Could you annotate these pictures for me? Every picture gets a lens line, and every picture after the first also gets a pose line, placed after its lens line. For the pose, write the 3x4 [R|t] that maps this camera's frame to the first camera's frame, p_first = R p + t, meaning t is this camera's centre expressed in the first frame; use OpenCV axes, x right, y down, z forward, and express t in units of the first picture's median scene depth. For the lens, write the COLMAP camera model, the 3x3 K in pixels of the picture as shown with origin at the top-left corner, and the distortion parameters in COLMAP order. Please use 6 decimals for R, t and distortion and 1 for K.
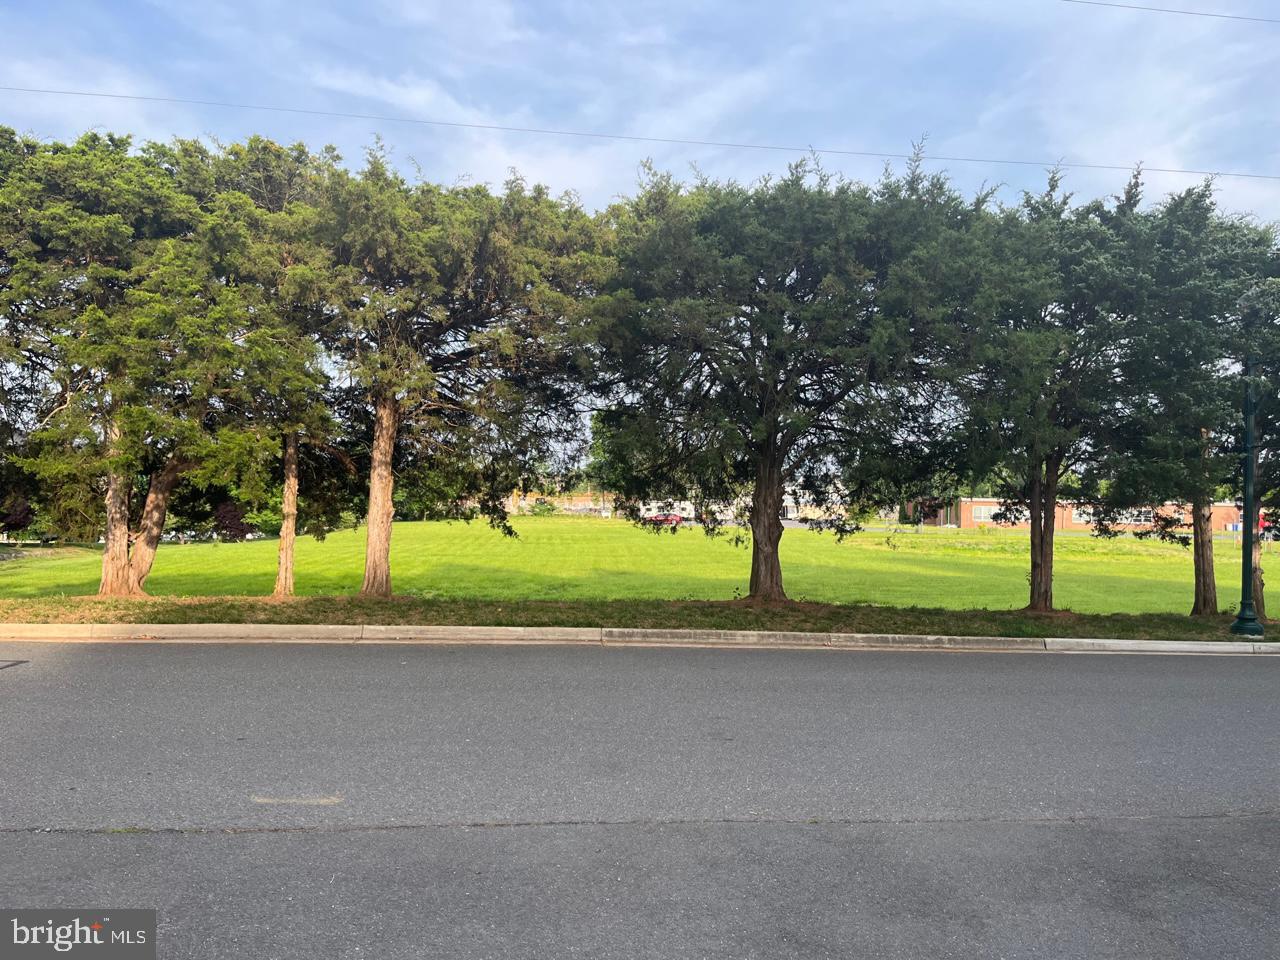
lens RADIAL K [[957.2, 0, 631.7], [0, 957.2, 487.8], [0, 0, 1]] dist [0.070863, -0.096057]
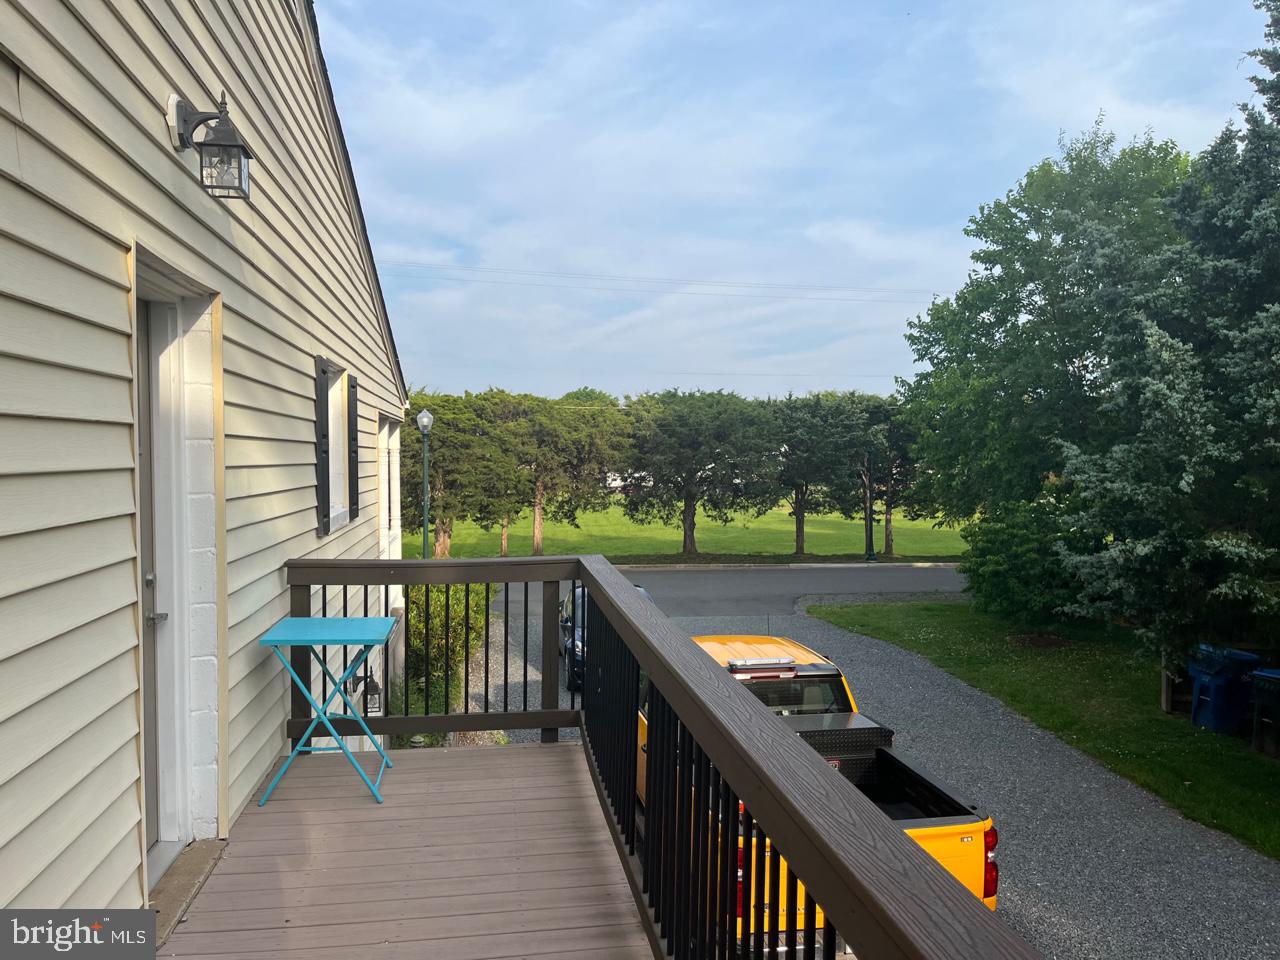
lens RADIAL K [[957.2, 0, 631.7], [0, 957.2, 487.8], [0, 0, 1]] dist [0.070863, -0.096057]
pose [[0.998454, -0.027025, 0.048582, -0.112459], [0.024841, 0.998678, 0.045012, -0.150248], [-0.049734, -0.043736, 0.997804, -1.310991]]
